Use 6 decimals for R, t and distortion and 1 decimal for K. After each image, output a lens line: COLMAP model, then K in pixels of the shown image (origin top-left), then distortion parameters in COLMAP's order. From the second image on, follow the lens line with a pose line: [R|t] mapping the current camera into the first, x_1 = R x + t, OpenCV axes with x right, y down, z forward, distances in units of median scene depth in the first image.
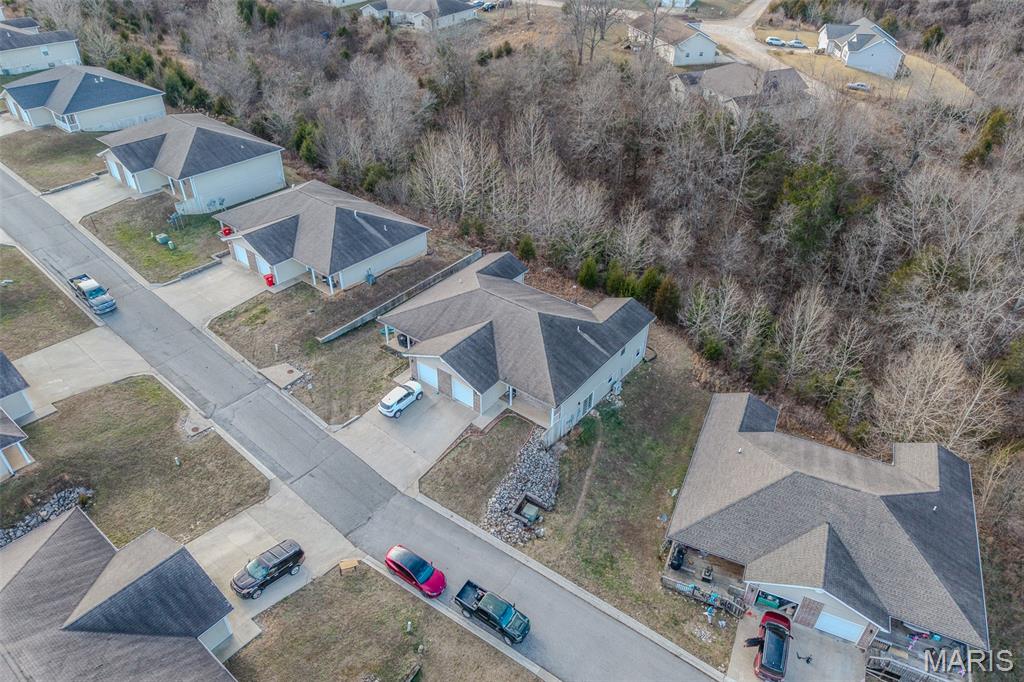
lens RADIAL K [[682.9, 0, 513.9], [0, 682.9, 346.7], [0, 0, 1]] dist [0.039325, -0.045684]
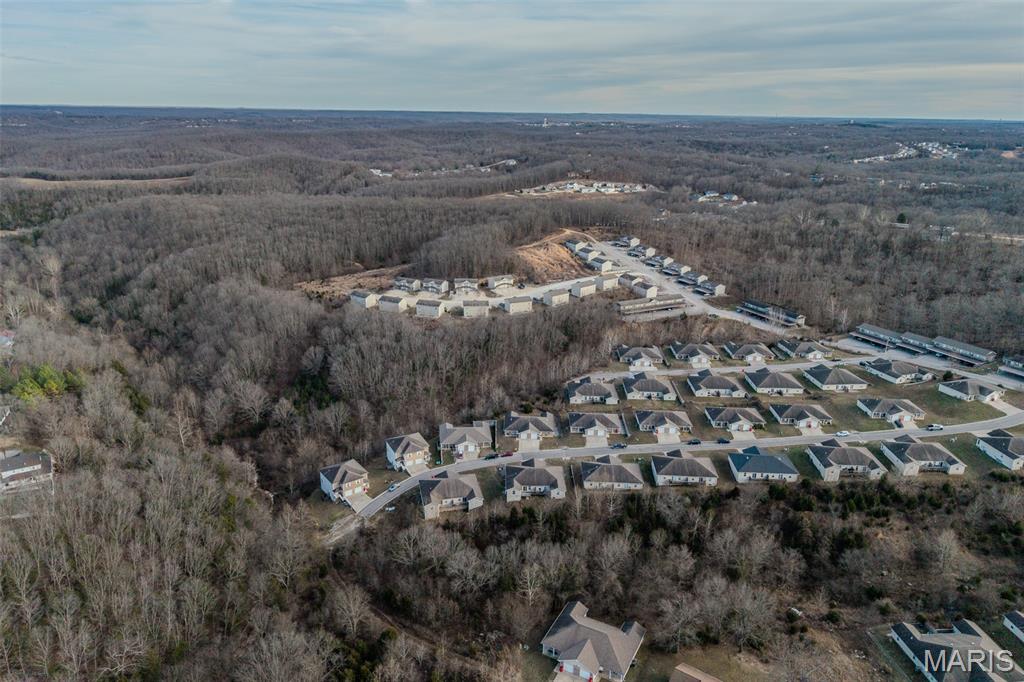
lens RADIAL K [[680.0, 0, 512.0], [0, 680.0, 341.0], [0, 0, 1]] dist [0.080540, -0.128637]
pose [[-0.791334, 0.173982, -0.586106, 2.147248], [-0.373943, 0.620697, 0.689131, -3.008109], [0.483691, 0.764503, -0.426120, 1.949452]]
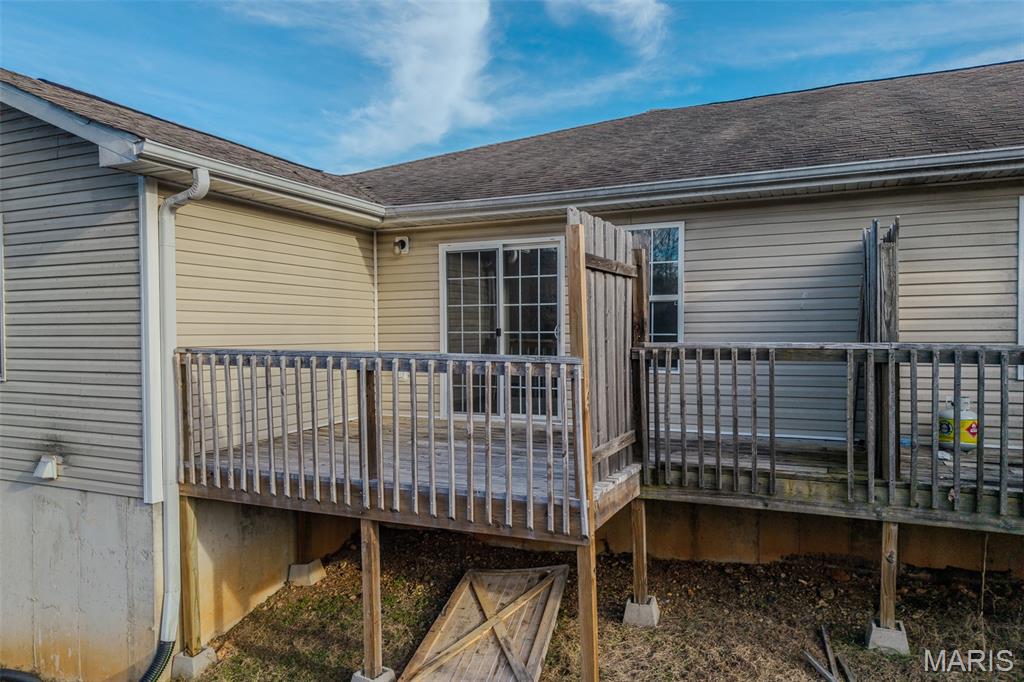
lens RADIAL K [[682.9, 0, 513.9], [0, 682.9, 346.7], [0, 0, 1]] dist [0.039325, -0.045684]
pose [[-0.971626, -0.007818, -0.236391, 0.121890], [-0.147569, 0.801104, 0.580048, -0.104228], [0.184839, 0.598474, -0.779528, 1.127003]]
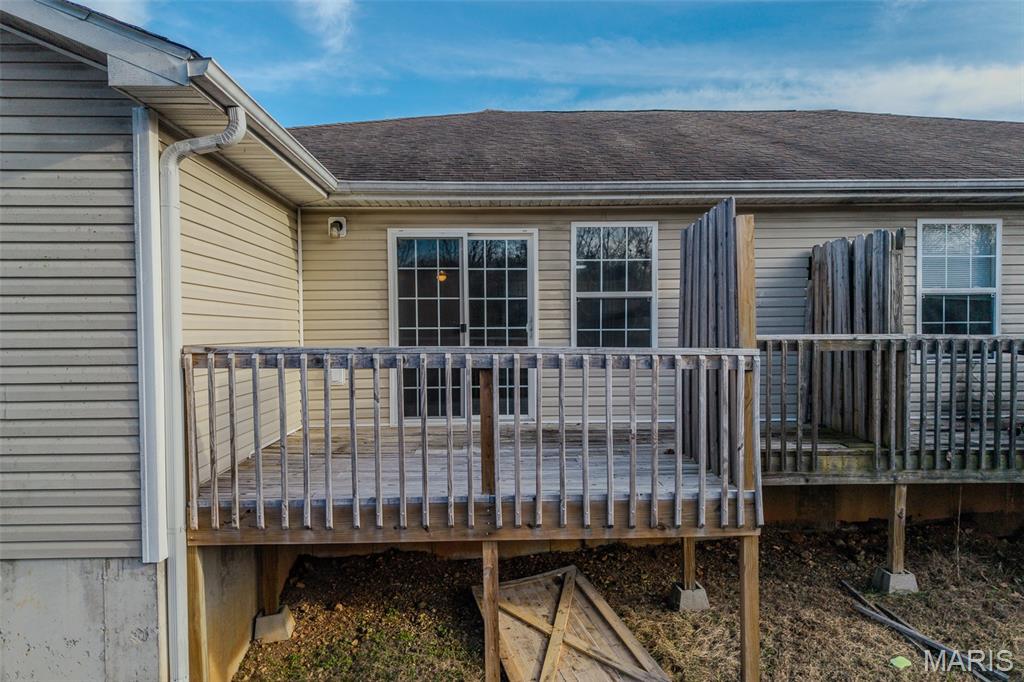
lens RADIAL K [[688.2, 0, 511.9], [0, 688.2, 349.5], [0, 0, 1]] dist [0.044062, -0.040997]
pose [[-0.772588, 0.005963, -0.634880, 0.159883], [-0.374657, 0.803016, 0.463463, -0.088798], [0.512583, 0.595928, -0.618166, 1.107449]]
